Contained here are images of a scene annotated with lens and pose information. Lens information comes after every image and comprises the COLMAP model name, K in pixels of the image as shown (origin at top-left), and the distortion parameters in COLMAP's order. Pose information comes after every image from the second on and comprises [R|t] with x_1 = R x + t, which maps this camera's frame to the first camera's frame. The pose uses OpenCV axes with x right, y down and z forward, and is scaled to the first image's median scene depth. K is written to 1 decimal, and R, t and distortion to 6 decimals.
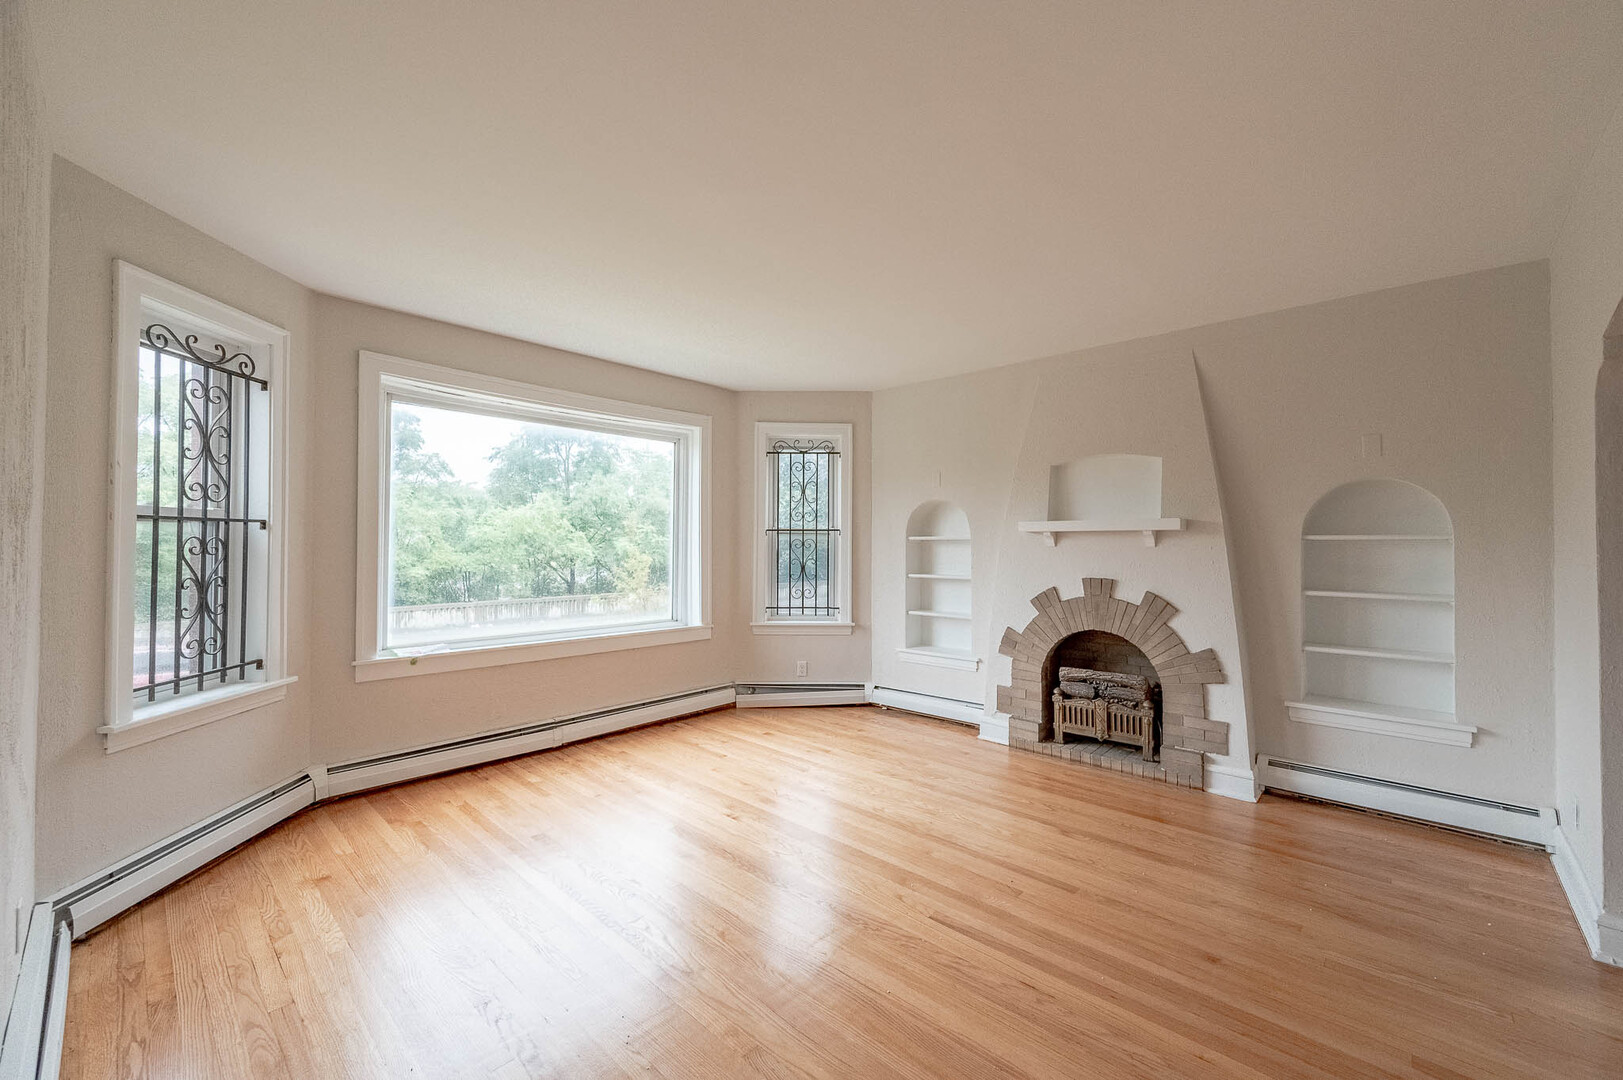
lens RADIAL K [[644.4, 0, 810.3], [0, 644.4, 536.6], [0, 0, 1]] dist [0.001098, 0.000079]
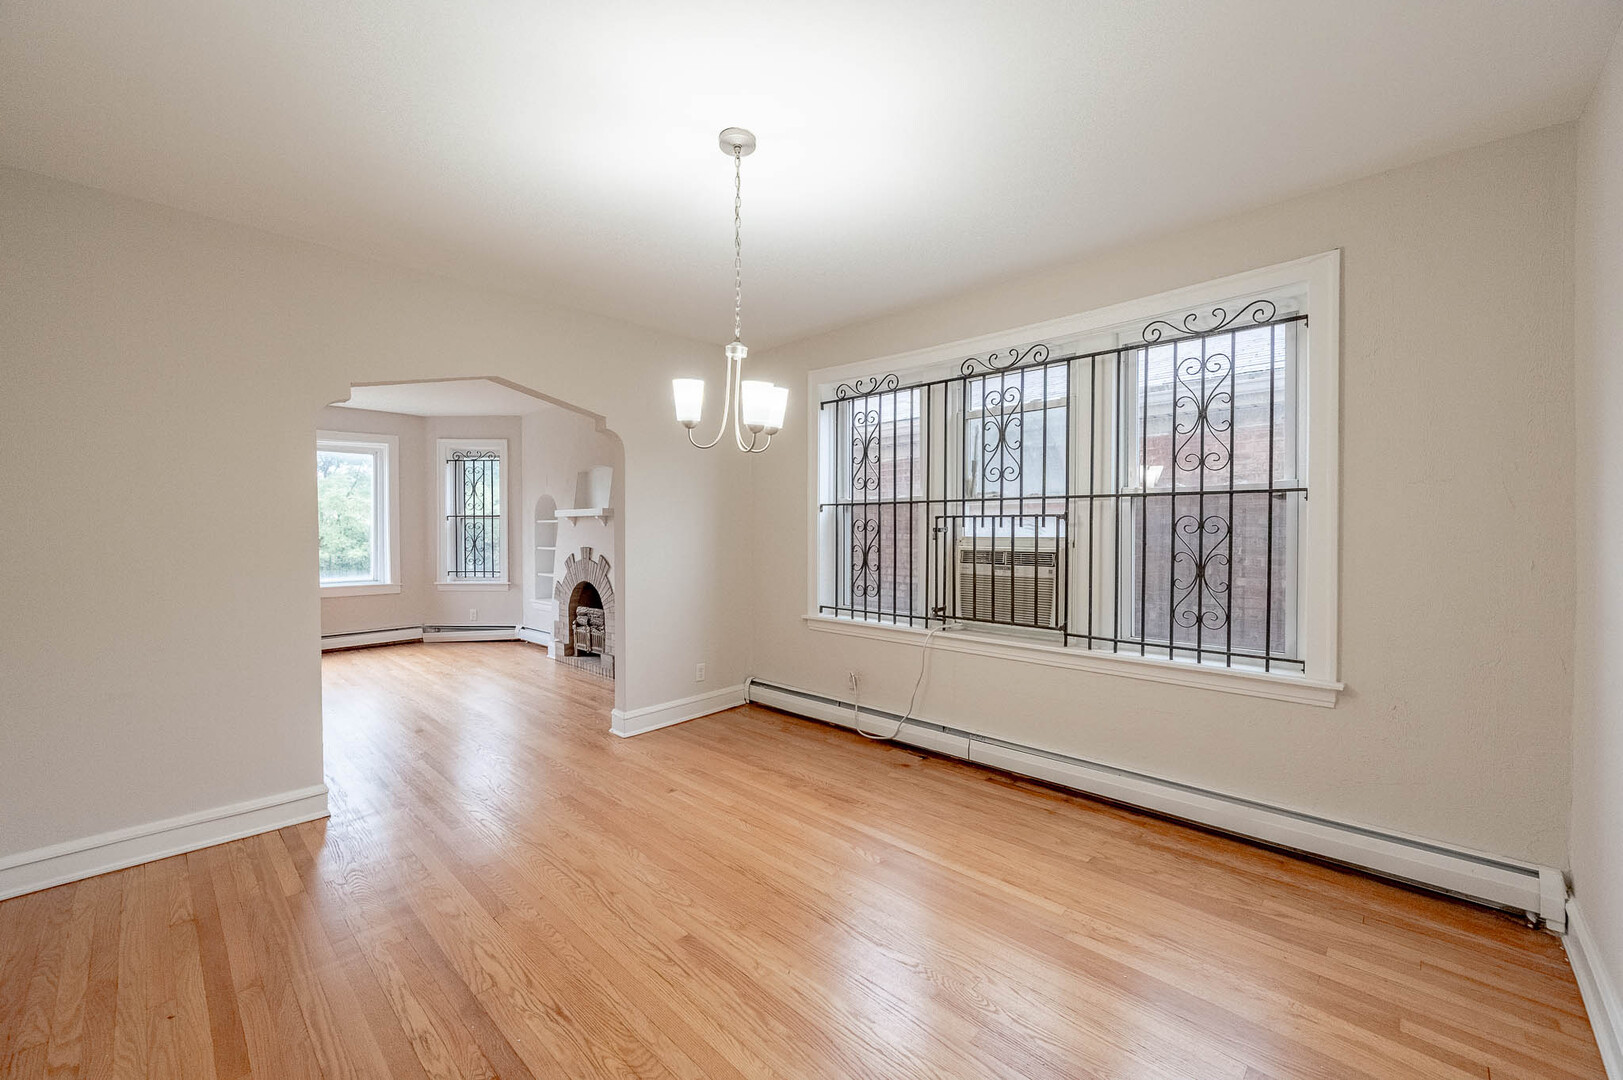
lens RADIAL K [[644.4, 0, 810.3], [0, 644.4, 536.6], [0, 0, 1]] dist [0.001098, 0.000079]
pose [[0.999551, -0.007600, -0.028998, 0.772688], [0.008401, 0.999583, 0.027618, 0.002306], [0.028776, -0.027849, 0.999198, -0.381196]]
